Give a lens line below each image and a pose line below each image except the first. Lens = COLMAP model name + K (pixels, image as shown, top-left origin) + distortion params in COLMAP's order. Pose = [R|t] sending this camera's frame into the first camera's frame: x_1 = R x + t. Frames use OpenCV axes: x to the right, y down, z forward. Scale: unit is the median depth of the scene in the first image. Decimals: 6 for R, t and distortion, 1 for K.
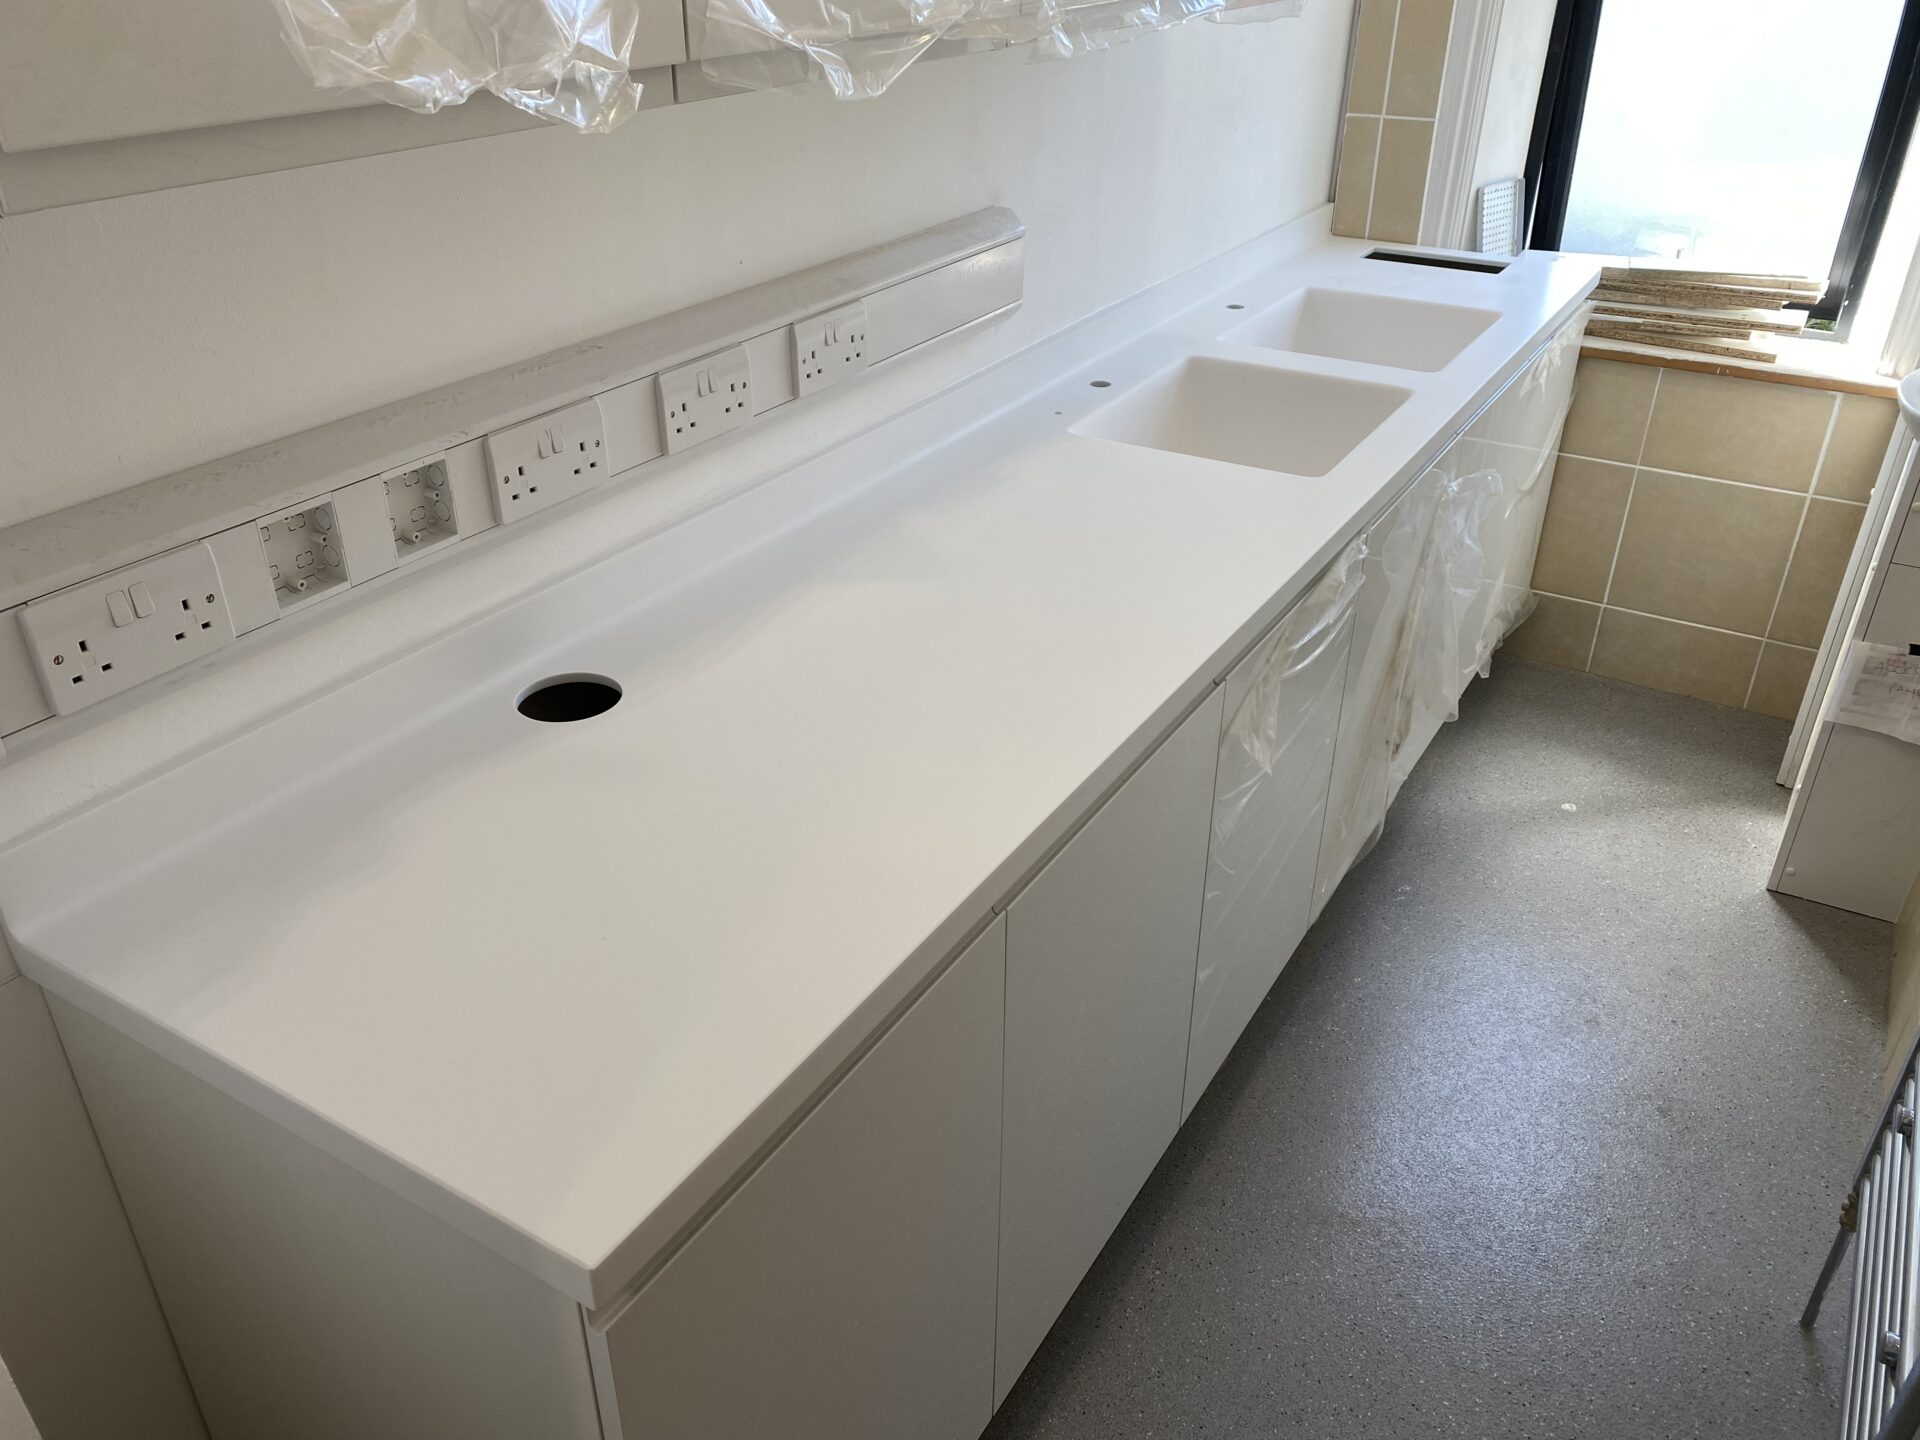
lens RADIAL K [[1478.6, 0, 960.0], [0, 1478.6, 720.0], [0, 0, 1]] dist [-0.000665, -0.002241]
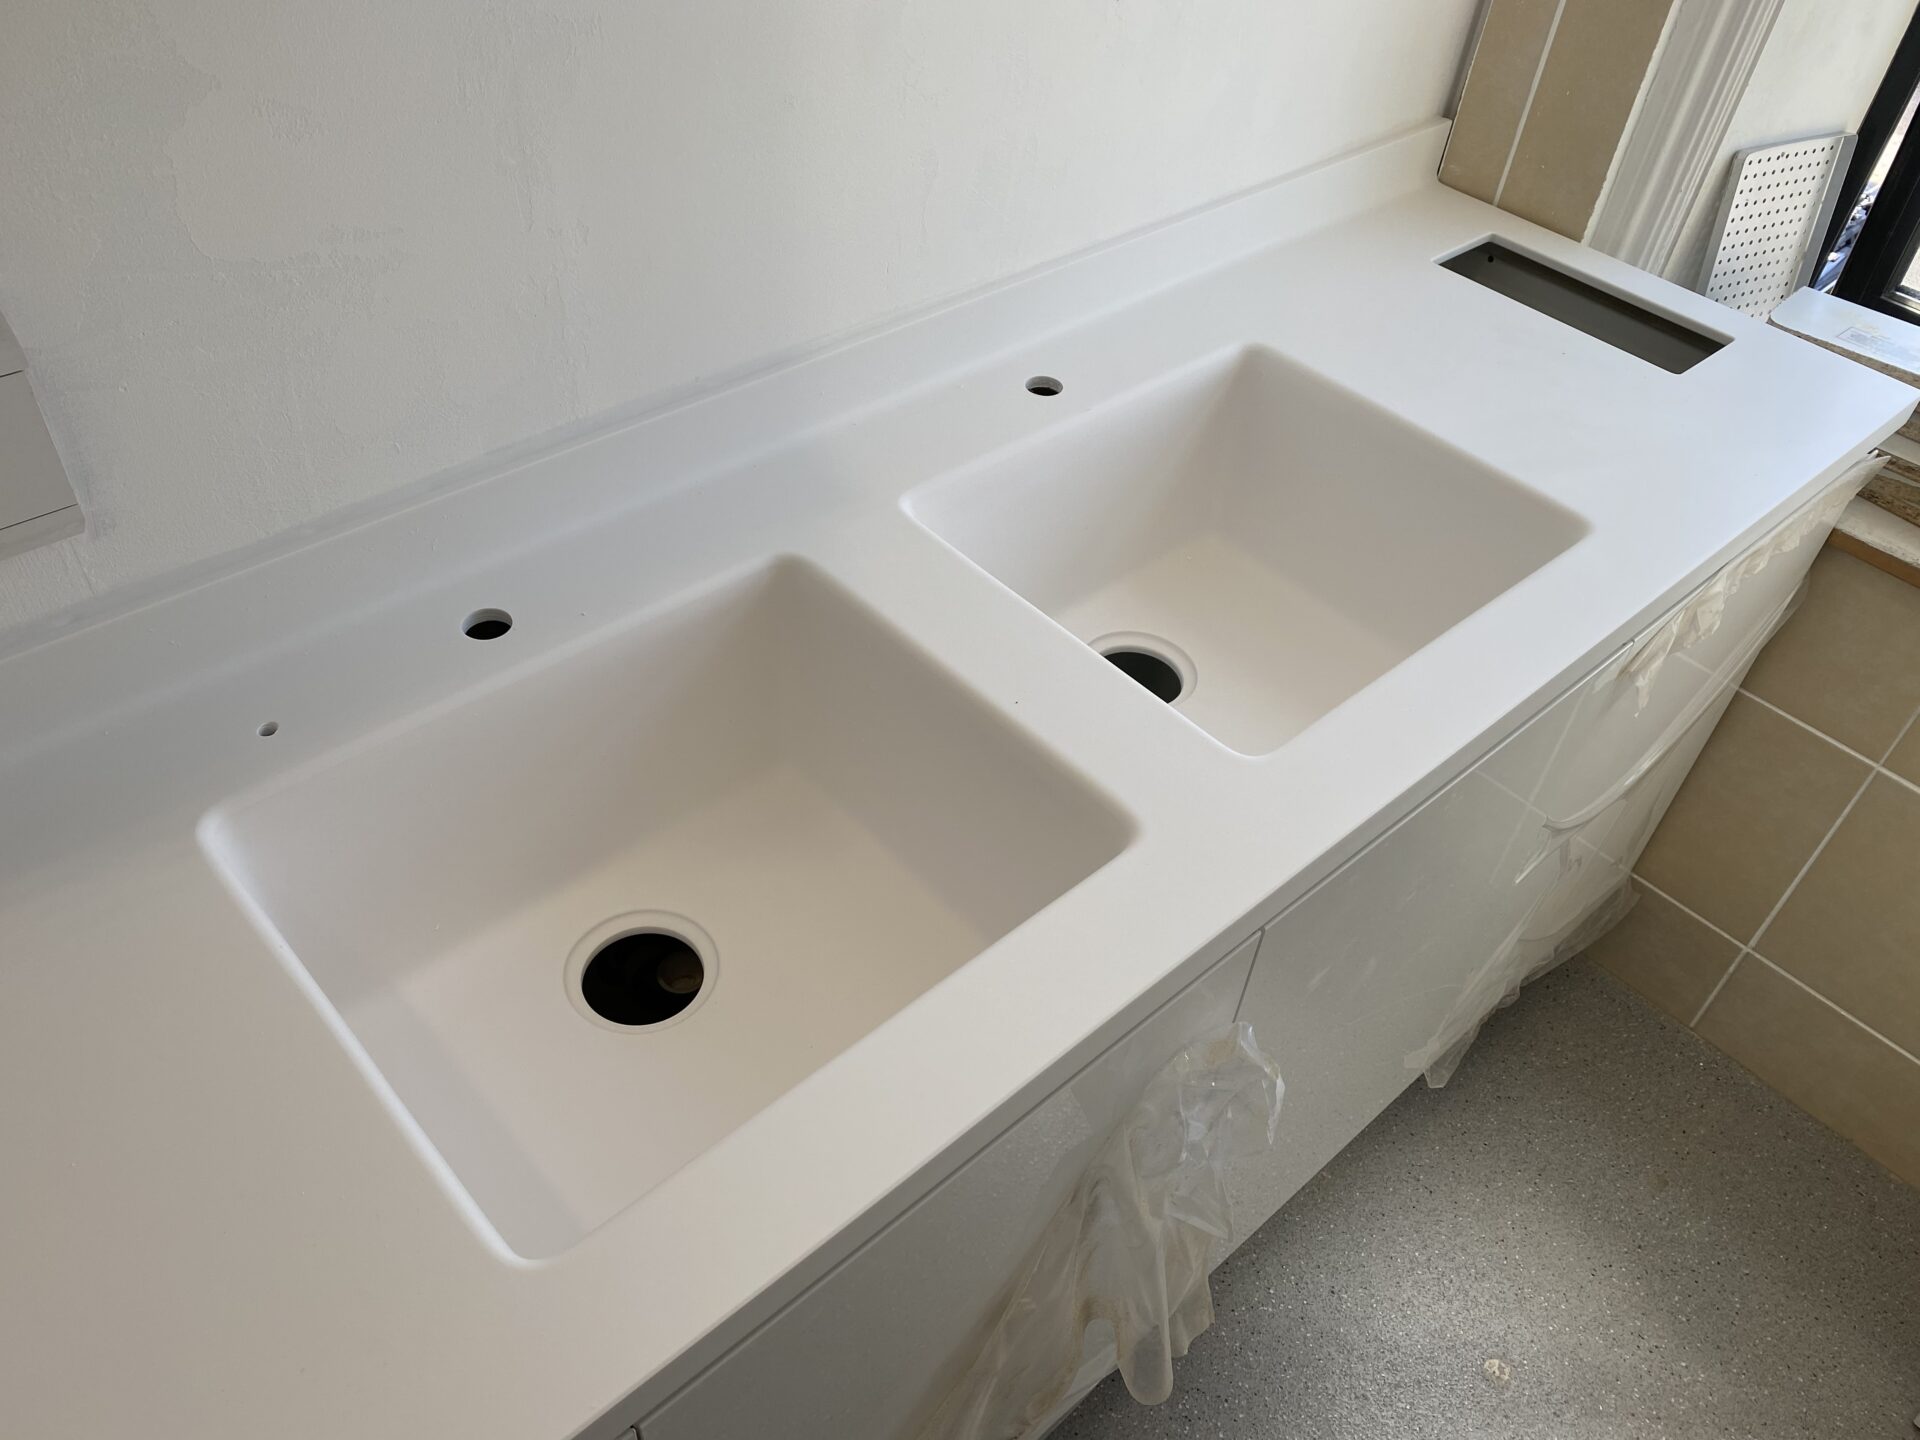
lens RADIAL K [[1478.6, 0, 960.0], [0, 1478.6, 720.0], [0, 0, 1]] dist [-0.000665, -0.002241]
pose [[0.955746, 0.244113, -0.164189, 0.230775], [-0.200030, 0.948463, 0.245778, -0.249909], [0.215725, -0.202058, 0.955319, 0.436296]]
